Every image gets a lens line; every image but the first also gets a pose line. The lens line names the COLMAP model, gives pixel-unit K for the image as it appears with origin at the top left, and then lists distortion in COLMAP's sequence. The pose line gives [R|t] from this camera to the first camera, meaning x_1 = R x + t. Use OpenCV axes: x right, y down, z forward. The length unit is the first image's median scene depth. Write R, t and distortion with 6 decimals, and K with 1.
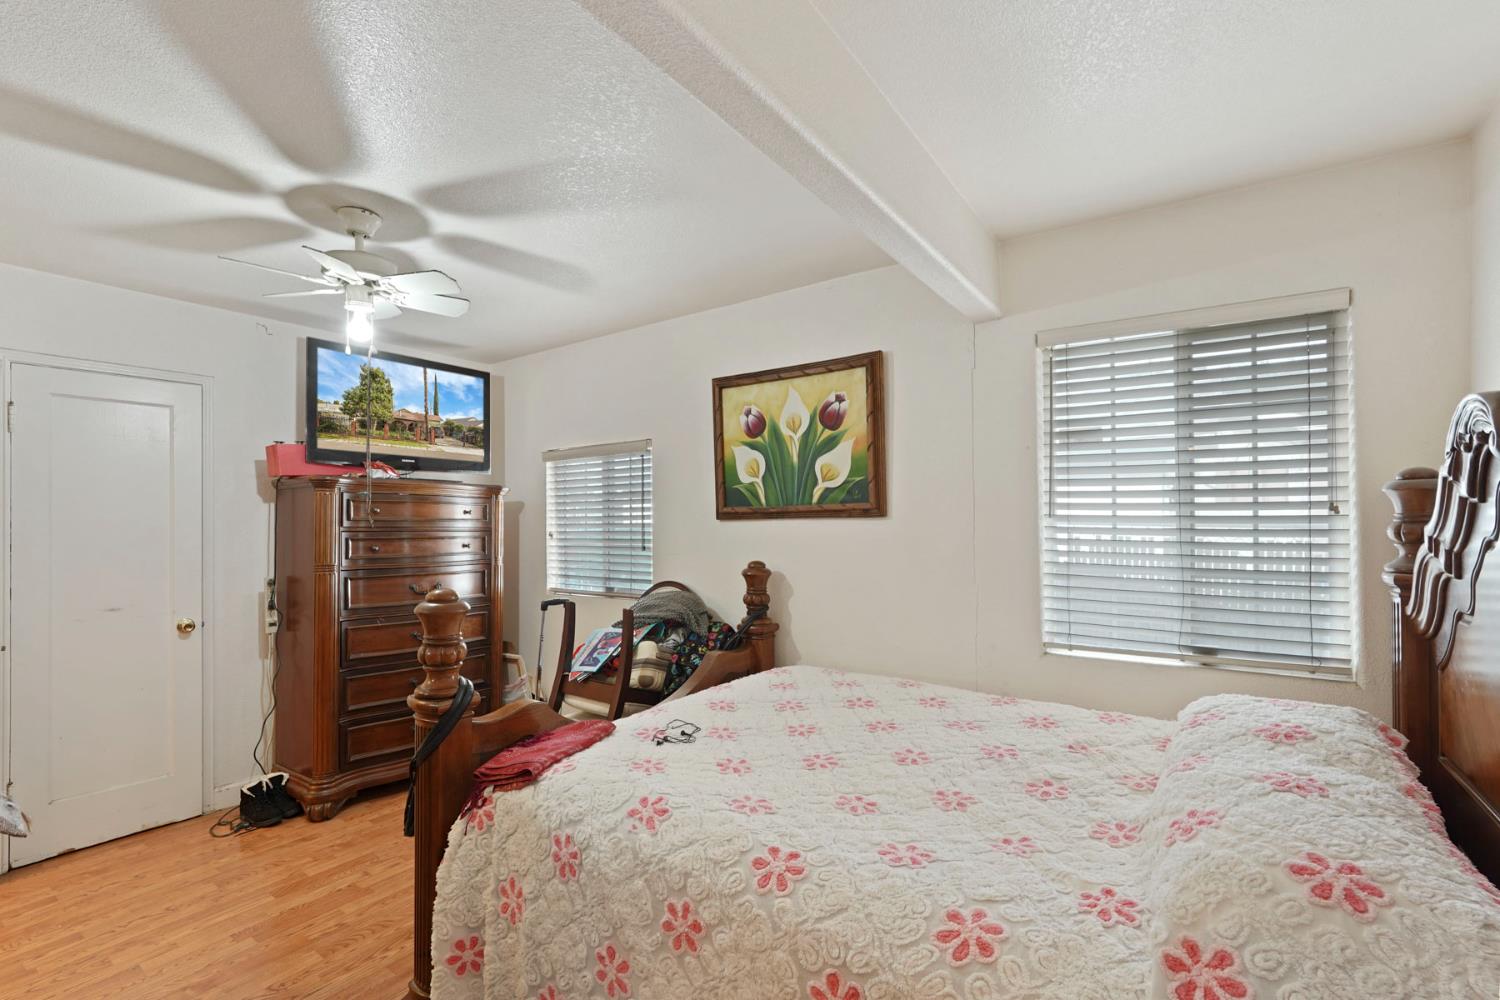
lens RADIAL K [[679.7, 0, 751.4], [0, 679.7, 507.9], [0, 0, 1]] dist [-0.001330, 0.000293]
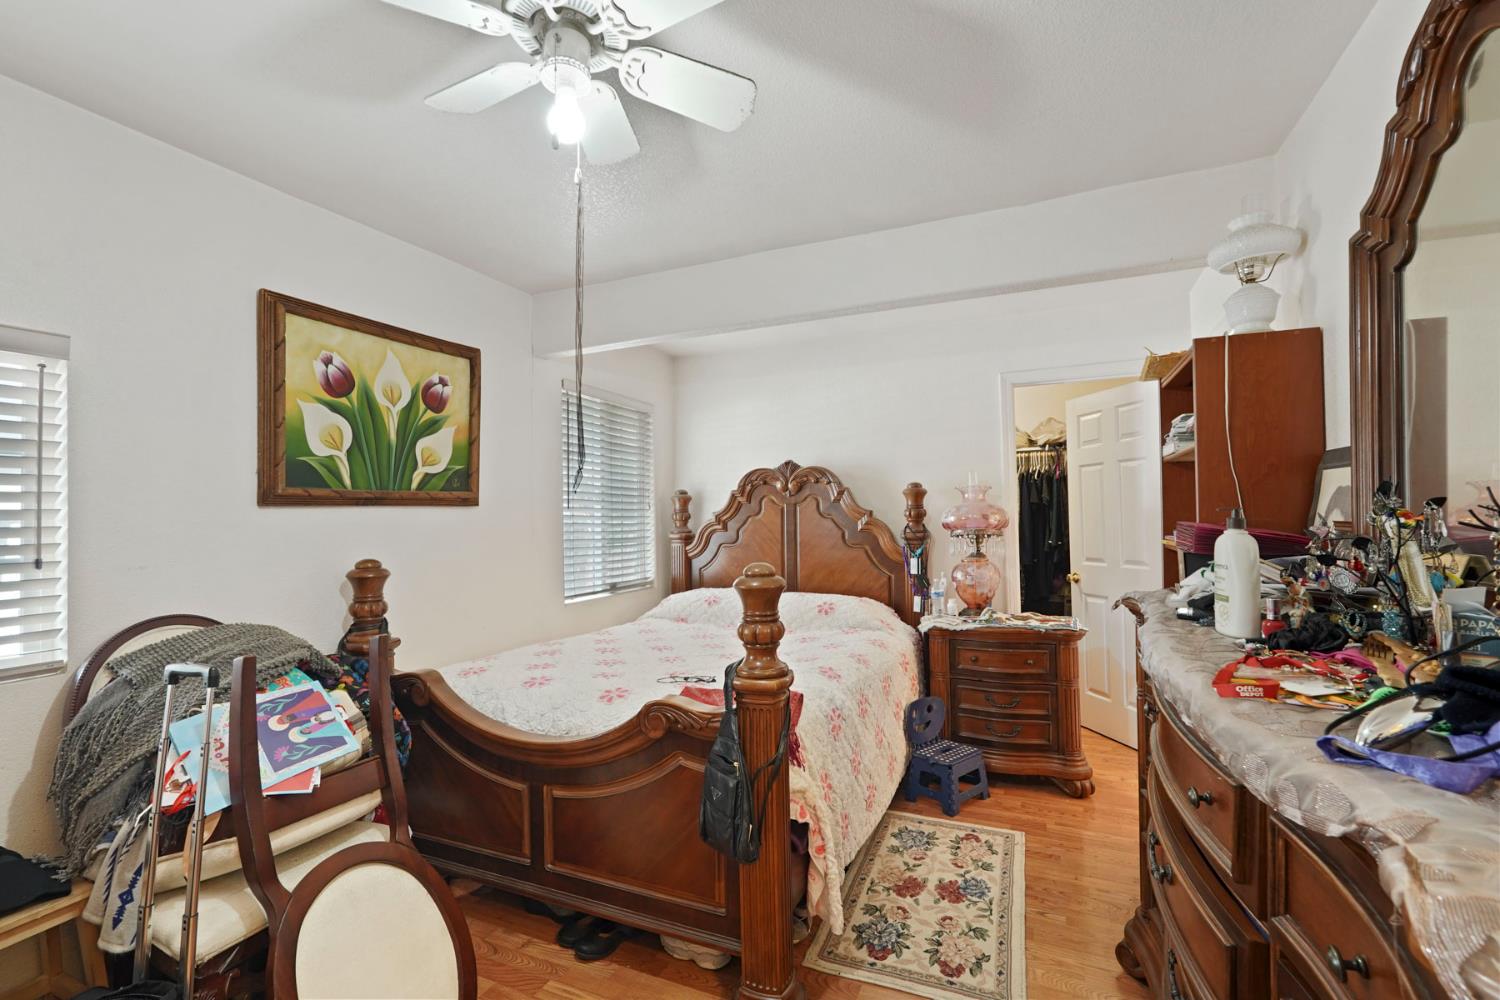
lens RADIAL K [[662.0, 0, 746.4], [0, 662.0, 497.8], [0, 0, 1]] dist [-0.001230, 0.000729]
pose [[-0.183900, 0.032585, 0.982405, -0.826465], [-0.010524, 0.999328, -0.035116, 0.029768], [-0.982889, -0.016797, -0.183433, 0.717371]]
